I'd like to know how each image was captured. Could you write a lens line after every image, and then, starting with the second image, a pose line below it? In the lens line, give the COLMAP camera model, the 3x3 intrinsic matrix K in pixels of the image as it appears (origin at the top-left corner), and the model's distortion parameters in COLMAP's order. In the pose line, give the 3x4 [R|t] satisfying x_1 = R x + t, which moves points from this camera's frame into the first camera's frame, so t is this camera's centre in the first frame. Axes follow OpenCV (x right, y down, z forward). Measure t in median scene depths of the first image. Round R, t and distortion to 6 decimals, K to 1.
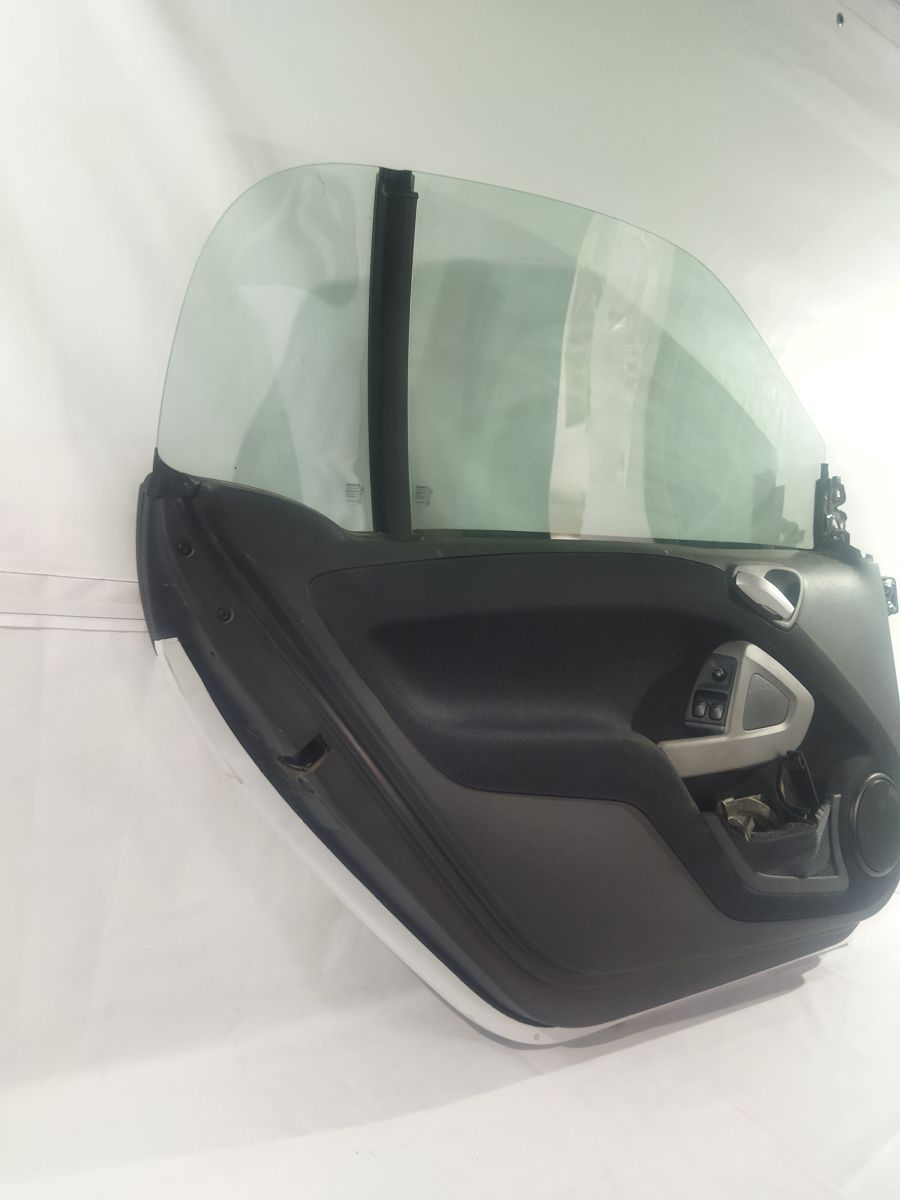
lens RADIAL K [[896.3, 0, 450.0], [0, 896.3, 600.0], [0, 0, 1]] dist [0.093249, -0.173447]
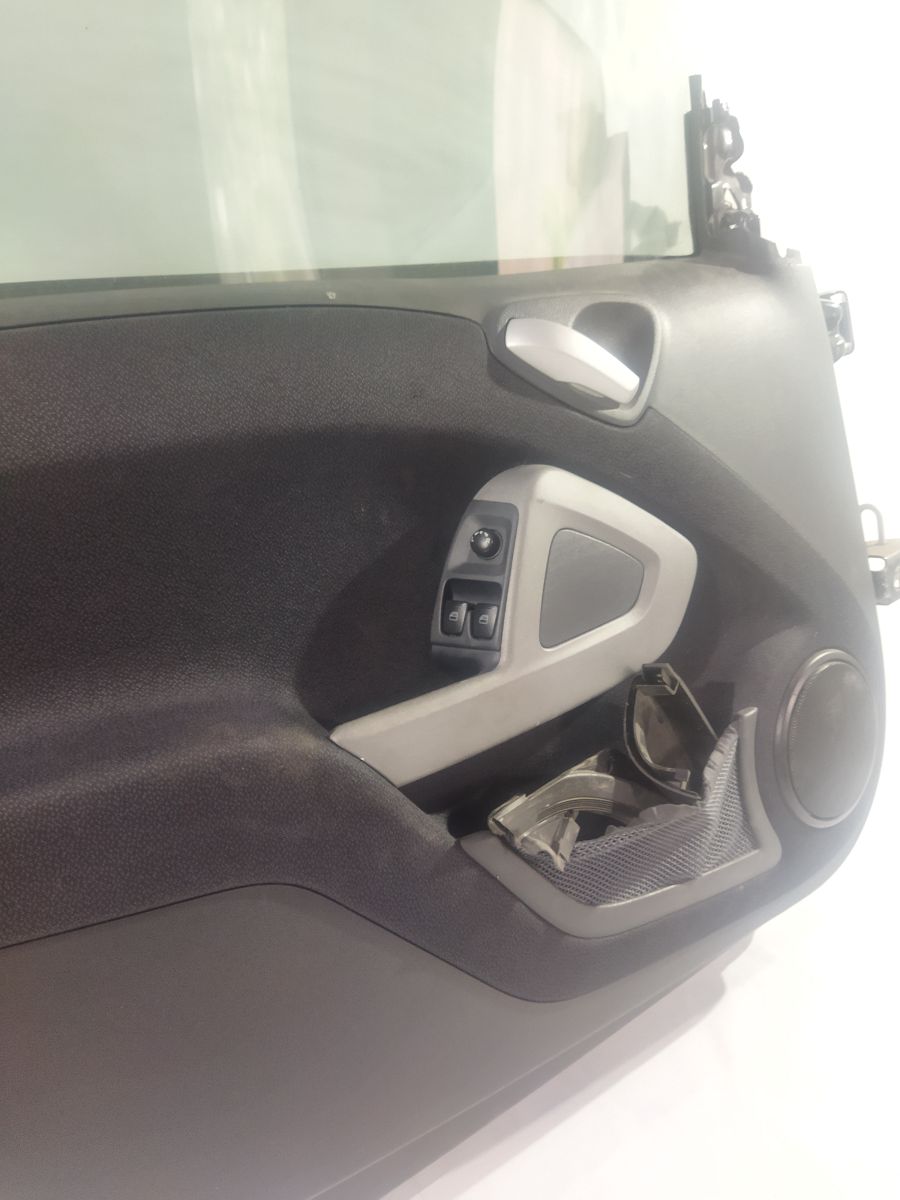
lens RADIAL K [[896.3, 0, 450.0], [0, 896.3, 600.0], [0, 0, 1]] dist [0.093249, -0.173447]
pose [[0.989445, -0.144866, 0.003610, 0.267380], [0.140247, 0.963571, 0.227733, -0.001664], [-0.036469, -0.224823, 0.973717, 0.511044]]
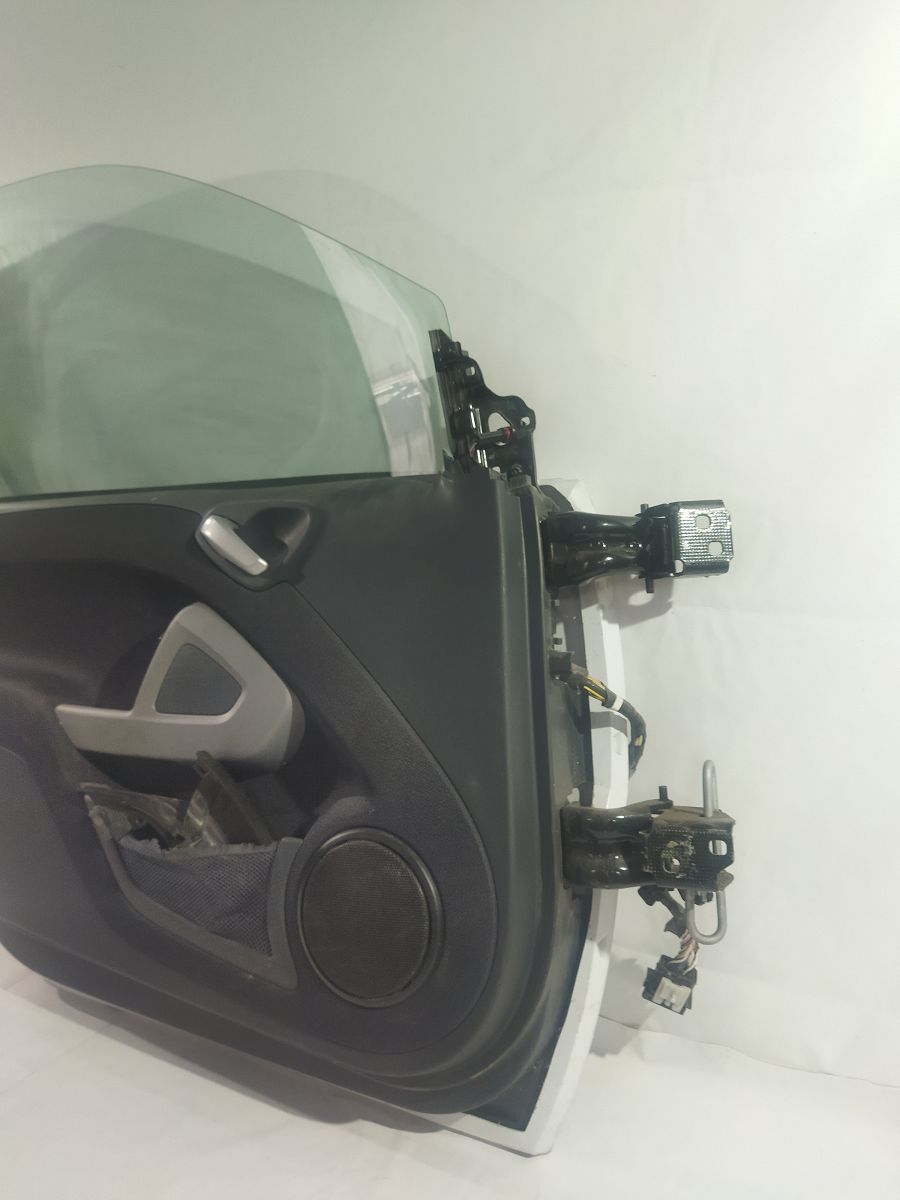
lens RADIAL K [[896.3, 0, 450.0], [0, 896.3, 600.0], [0, 0, 1]] dist [0.093249, -0.173447]
pose [[0.437137, -0.000923, -0.899394, 1.126860], [-0.021251, 0.999710, -0.011354, 0.047468], [0.899144, 0.024076, 0.436990, 0.854743]]
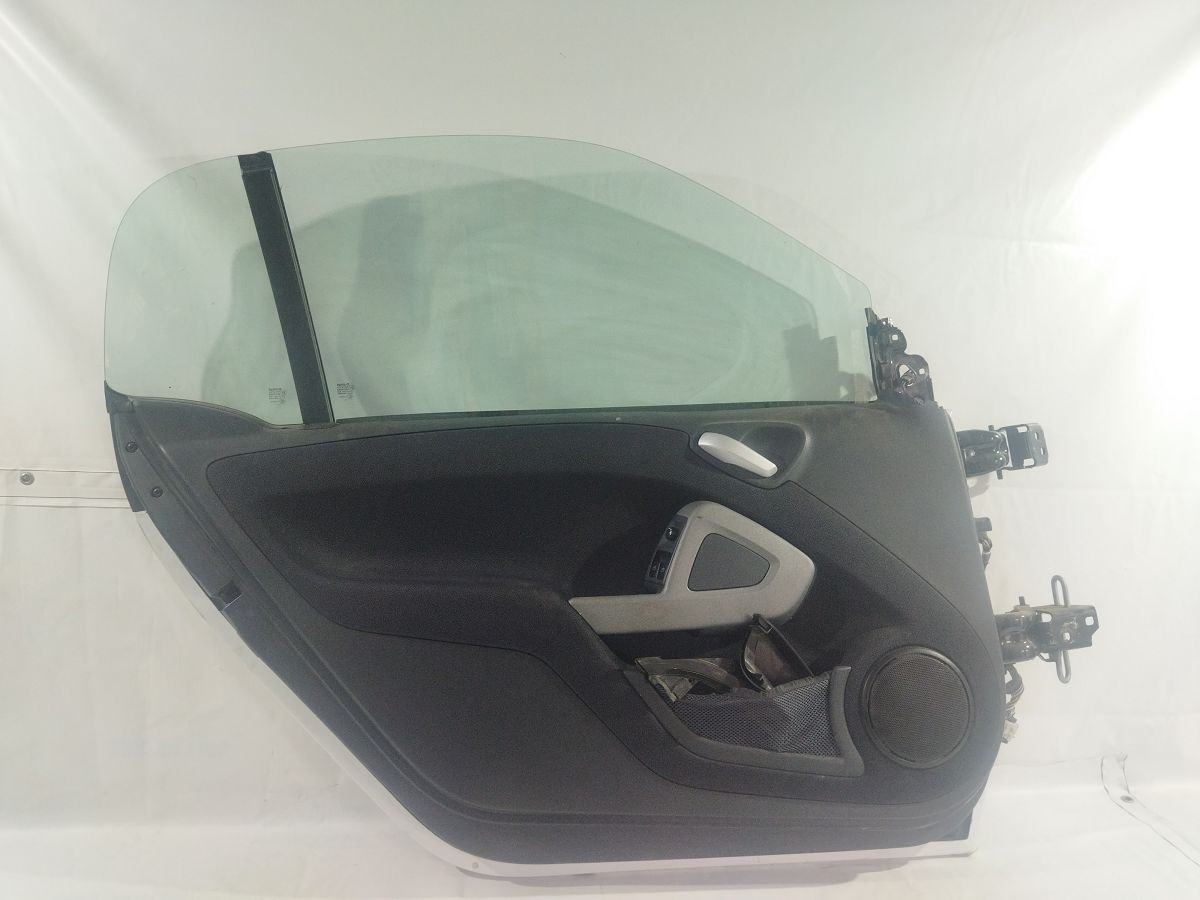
lens RADIAL K [[896.3, 0, 600.0], [0, 896.3, 450.0], [0, 0, 1]] dist [0.093249, -0.173447]
pose [[0.862006, -0.072951, -0.501621, 0.722961], [0.041593, 0.996432, -0.073436, 0.056841], [0.505189, 0.042438, 0.861965, 0.089717]]
